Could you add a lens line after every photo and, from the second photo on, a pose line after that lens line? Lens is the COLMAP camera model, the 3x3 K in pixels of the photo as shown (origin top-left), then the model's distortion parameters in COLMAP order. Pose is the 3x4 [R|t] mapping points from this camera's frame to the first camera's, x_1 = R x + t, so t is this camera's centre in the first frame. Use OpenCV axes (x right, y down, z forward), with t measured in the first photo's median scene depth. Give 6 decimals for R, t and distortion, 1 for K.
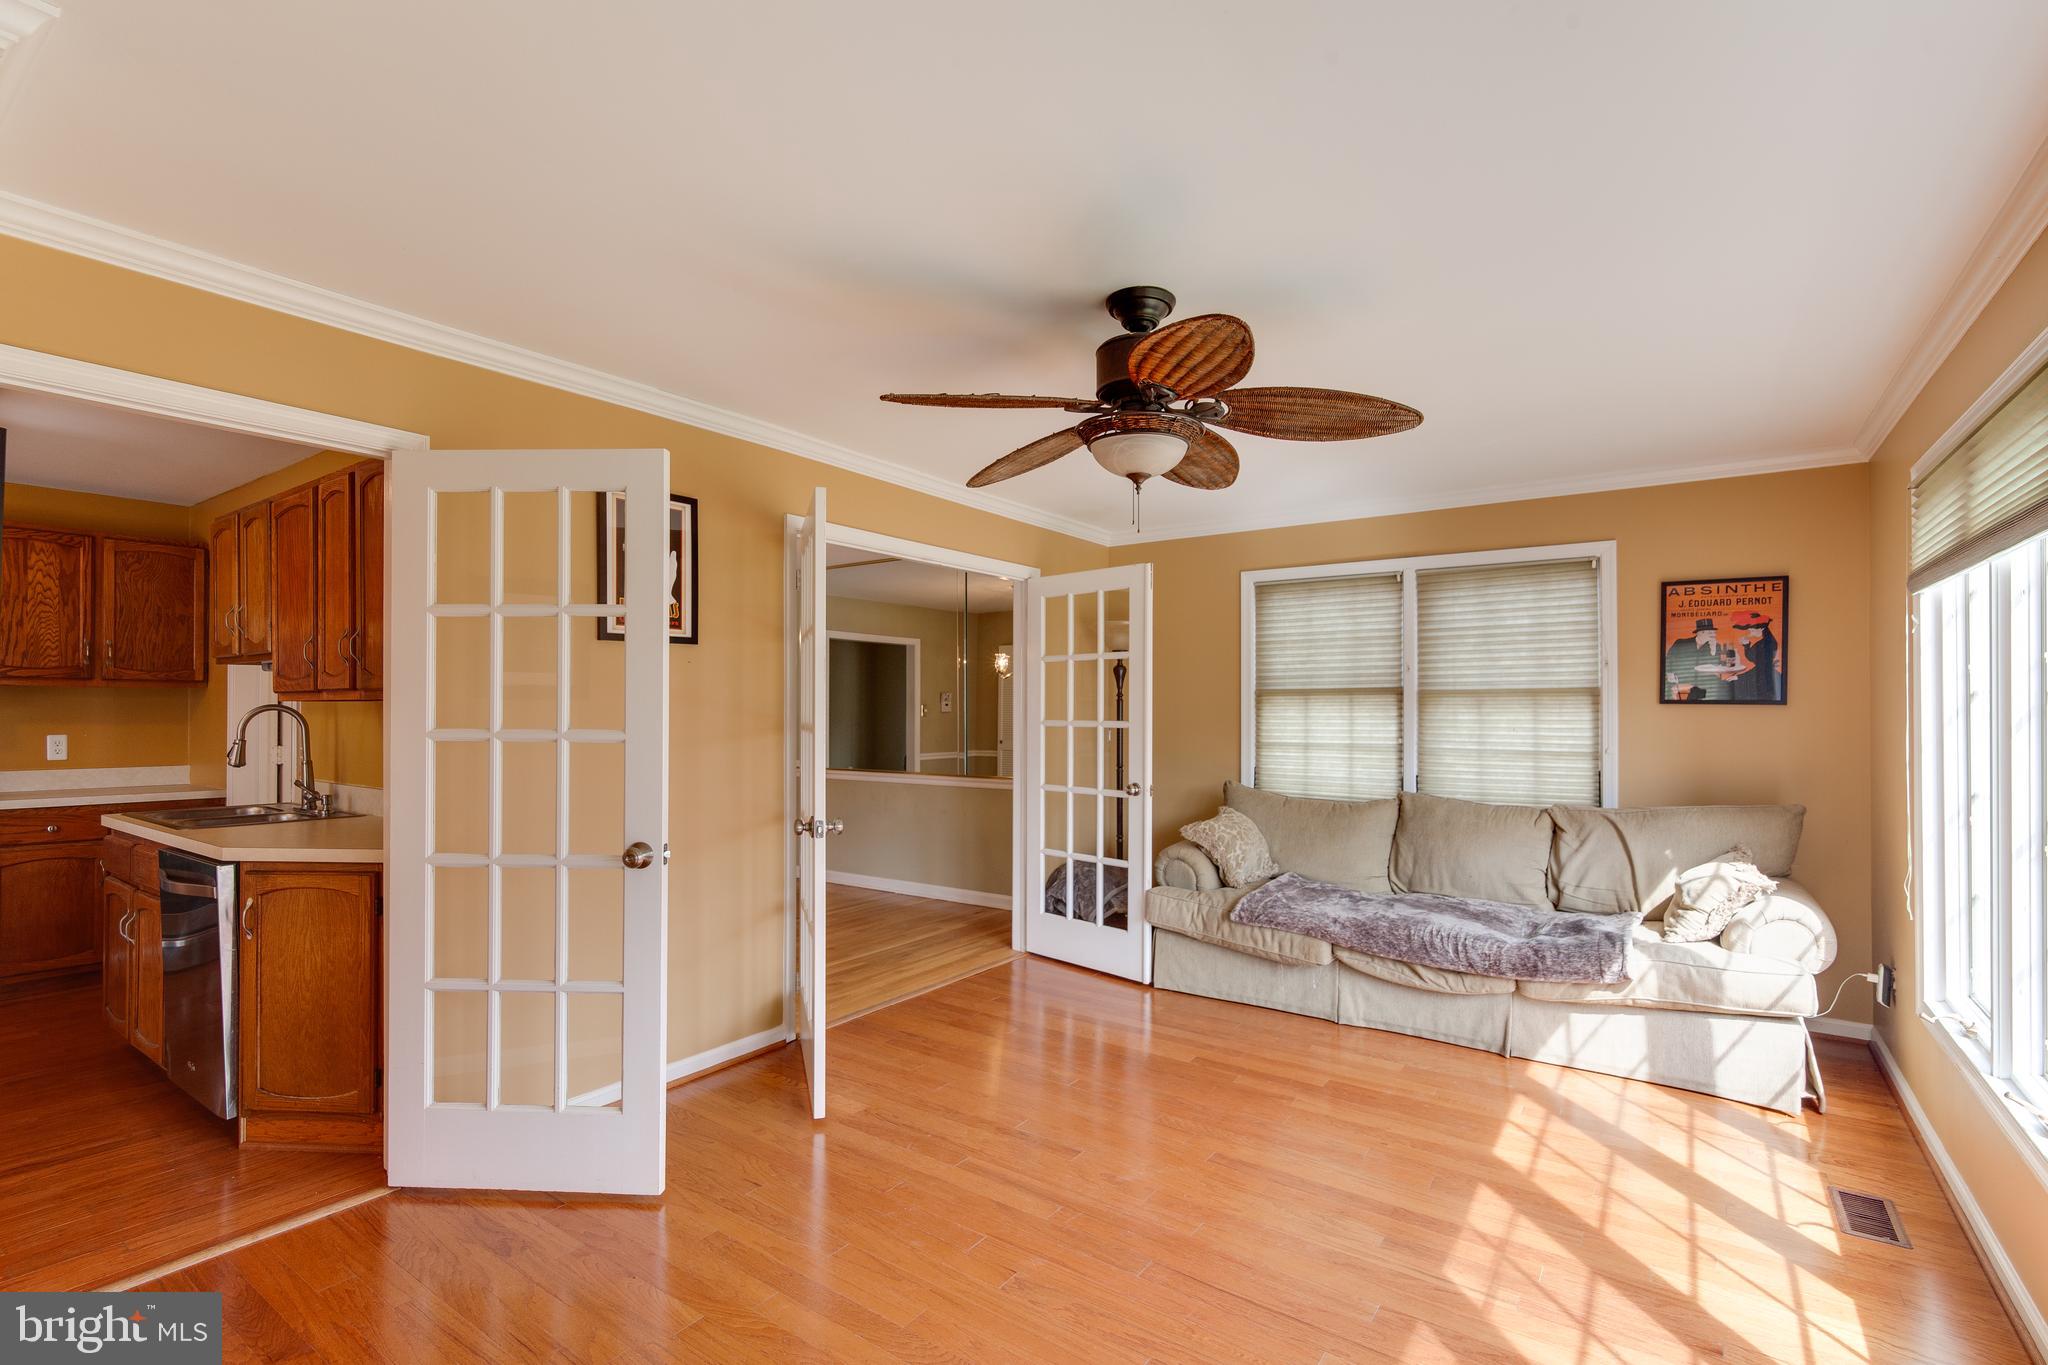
lens RADIAL K [[933.7, 0, 1021.2], [0, 933.7, 701.8], [0, 0, 1]] dist [0.000804, 0.000019]
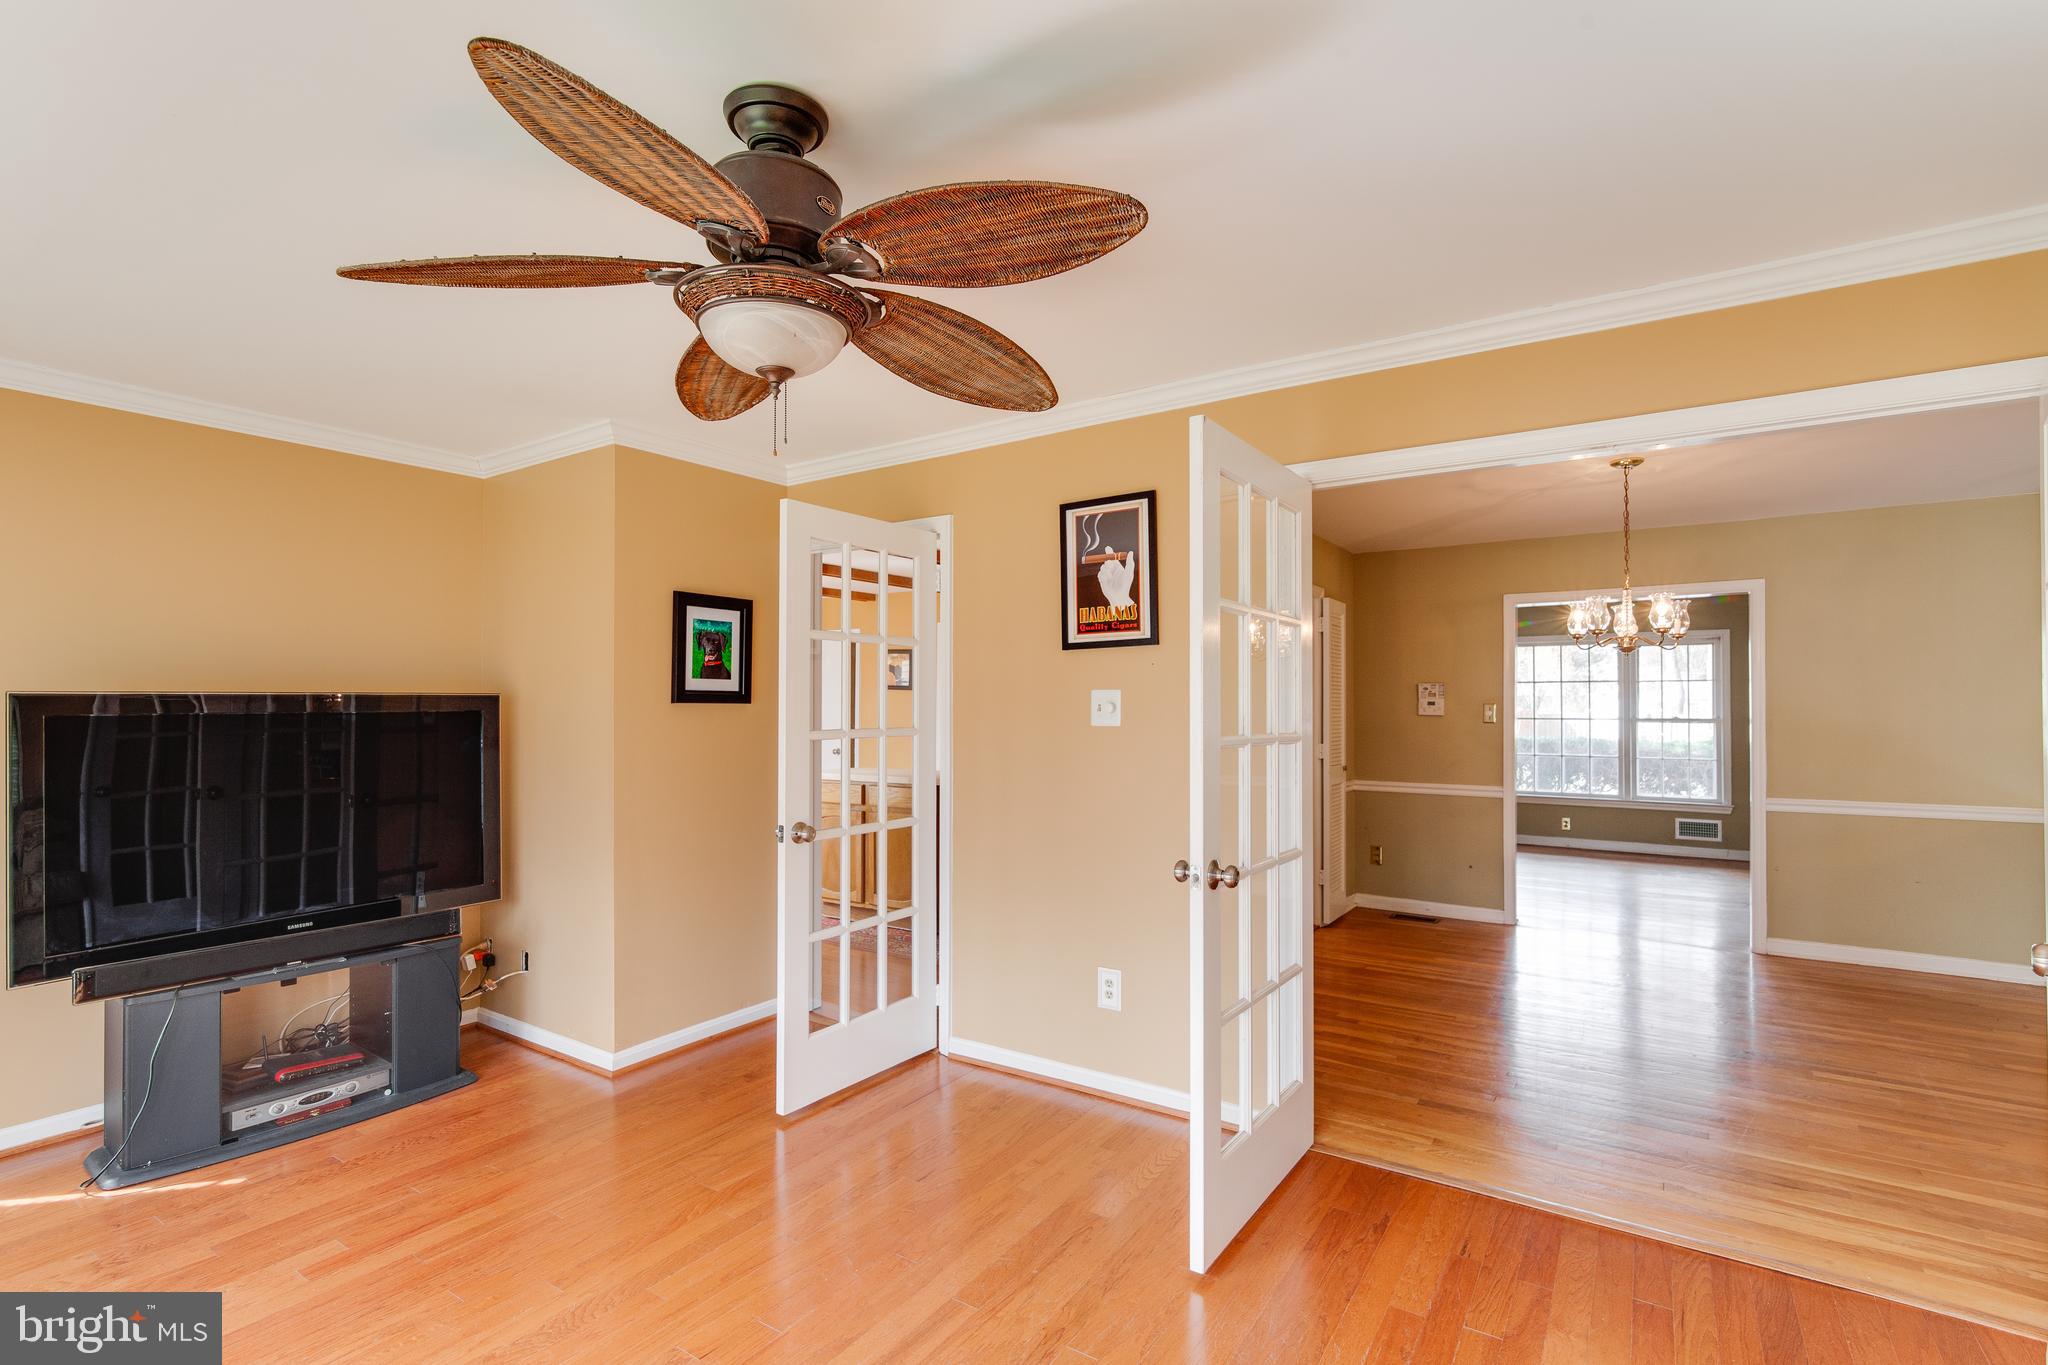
lens RADIAL K [[933.7, 0, 1023.2], [0, 933.7, 692.5], [0, 0, 1]] dist [0.000804, 0.000019]
pose [[0.021831, -0.018352, -0.999593, 0.479243], [0.010408, 0.999781, -0.018129, 0.001929], [0.999708, -0.010008, 0.022017, 0.689076]]
